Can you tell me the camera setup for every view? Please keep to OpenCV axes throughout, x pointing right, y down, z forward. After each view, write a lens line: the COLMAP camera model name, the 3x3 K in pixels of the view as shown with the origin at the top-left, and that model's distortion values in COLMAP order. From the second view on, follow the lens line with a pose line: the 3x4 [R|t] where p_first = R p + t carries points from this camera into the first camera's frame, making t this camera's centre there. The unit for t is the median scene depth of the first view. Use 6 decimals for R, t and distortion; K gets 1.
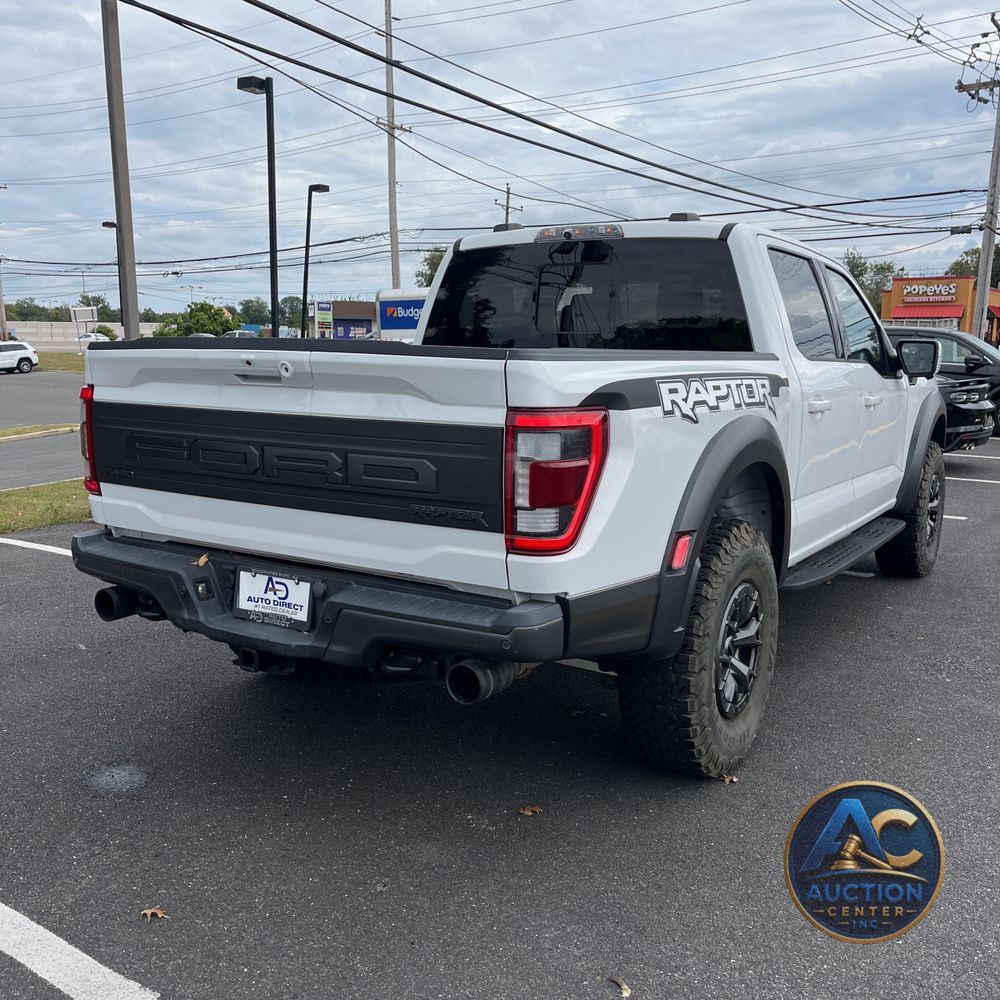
lens RADIAL K [[1035.3, 0, 496.0], [0, 1035.3, 516.5], [0, 0, 1]] dist [0.045379, -0.048397]
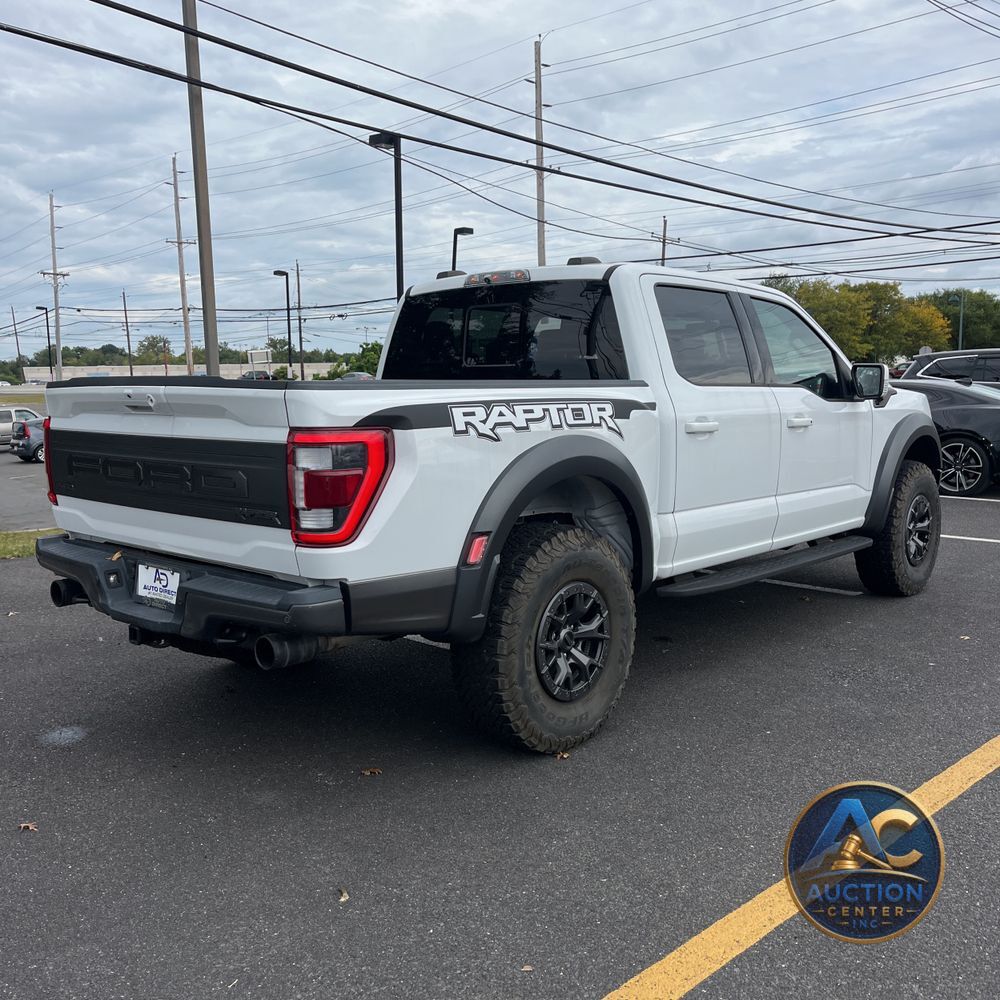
lens RADIAL K [[1037.9, 0, 495.5], [0, 1037.9, 507.8], [0, 0, 1]] dist [0.049743, -0.037639]
pose [[0.985948, -0.000011, -0.167054, 0.356875], [-0.006599, 0.999217, -0.039013, 0.029044], [0.166923, 0.039568, 0.985176, -0.145238]]
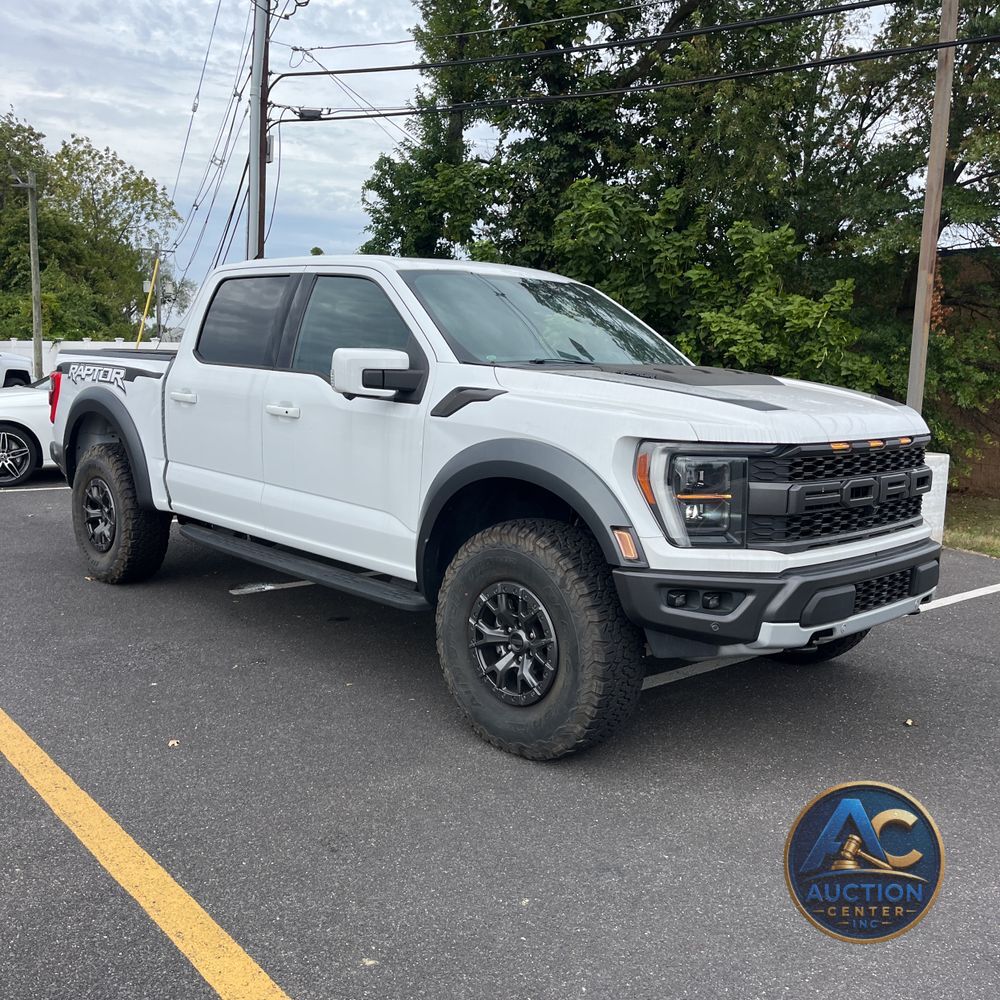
lens RADIAL K [[1037.9, 0, 495.5], [0, 1037.9, 507.8], [0, 0, 1]] dist [0.049743, -0.037639]
pose [[-0.254169, 0.122310, -0.959395, 1.898342], [-0.188936, 0.966580, 0.173280, -0.349037], [0.948526, 0.225306, -0.222566, 2.162829]]
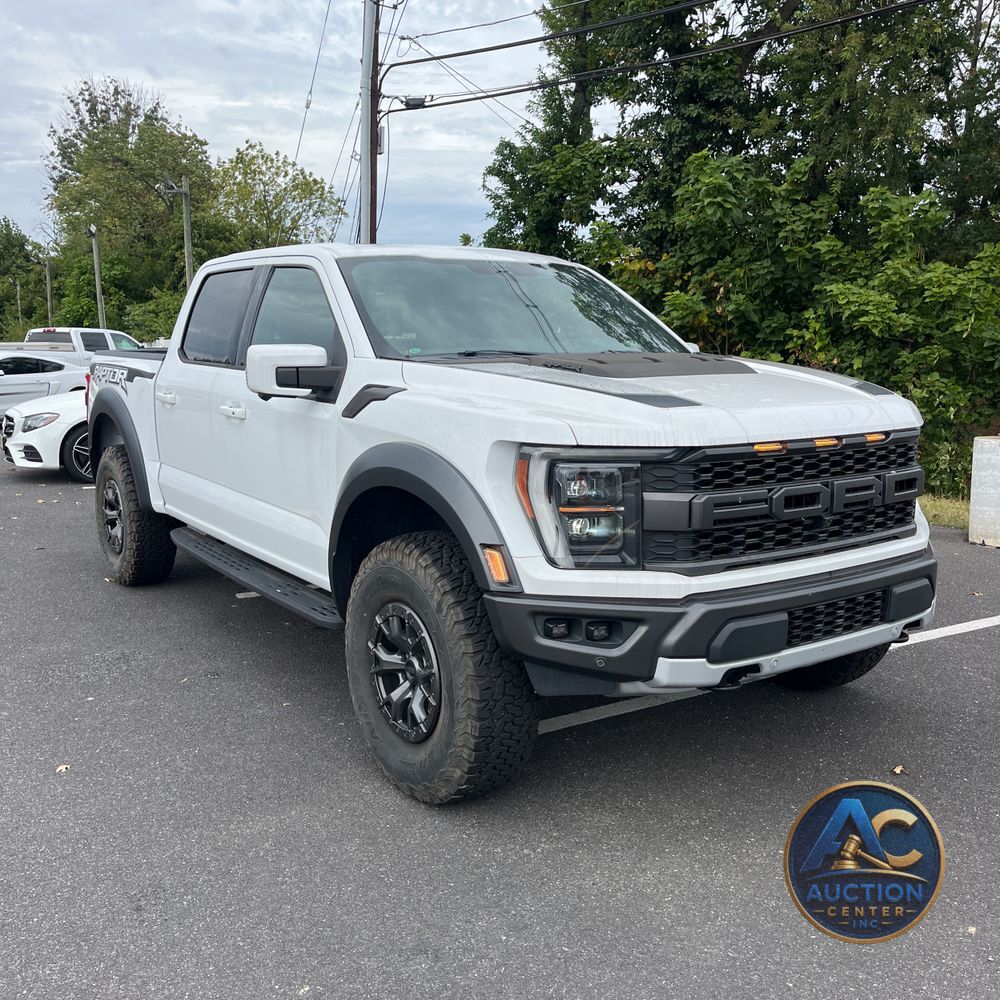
lens RADIAL K [[1042.3, 0, 500.0], [0, 1042.3, 500.0], [0, 0, 1]] dist [0.021976, -0.003918]
pose [[-0.403551, 0.130180, -0.905649, 1.685161], [-0.153332, 0.966206, 0.207208, -0.399444], [0.902018, 0.222484, -0.369953, 2.383857]]
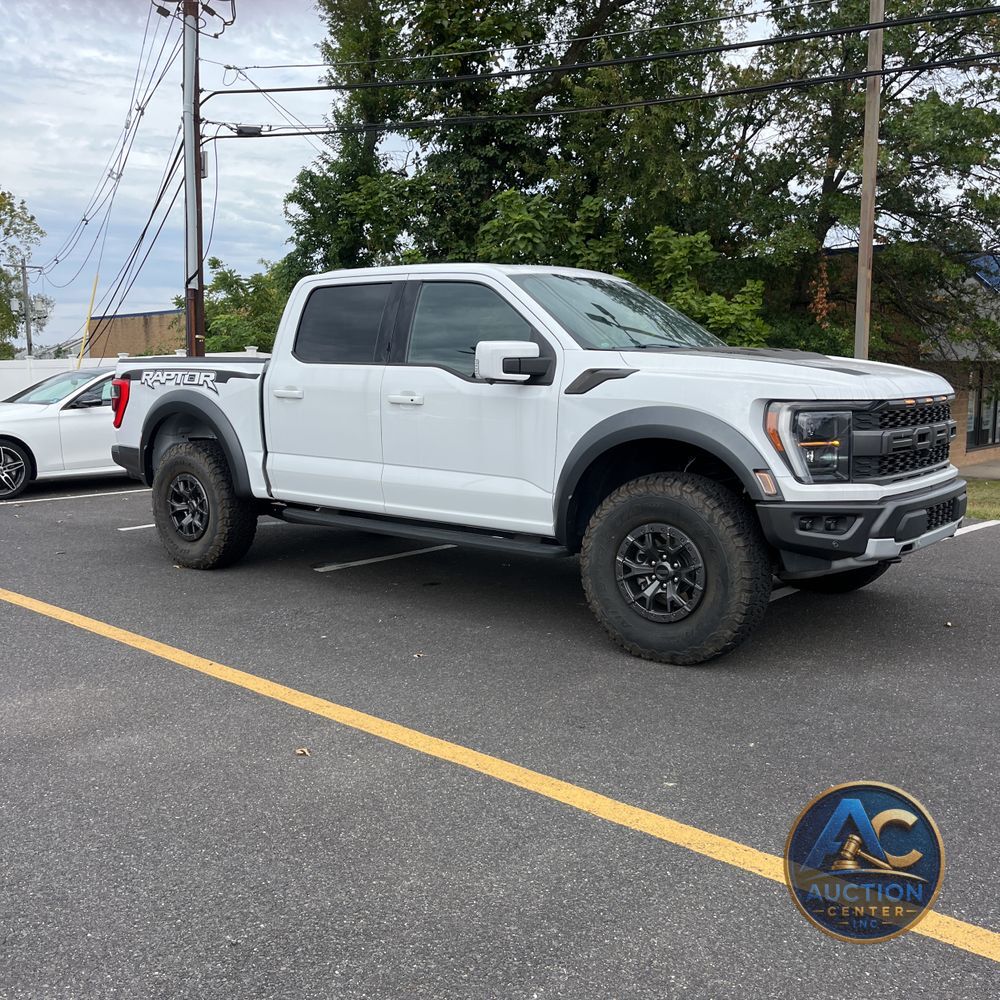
lens RADIAL K [[1037.9, 0, 495.5], [0, 1037.9, 507.8], [0, 0, 1]] dist [0.049743, -0.037639]
pose [[-0.131184, 0.125404, -0.983394, 2.220343], [-0.157999, 0.976643, 0.145620, -0.267838], [0.978686, 0.174479, -0.108306, 1.880971]]
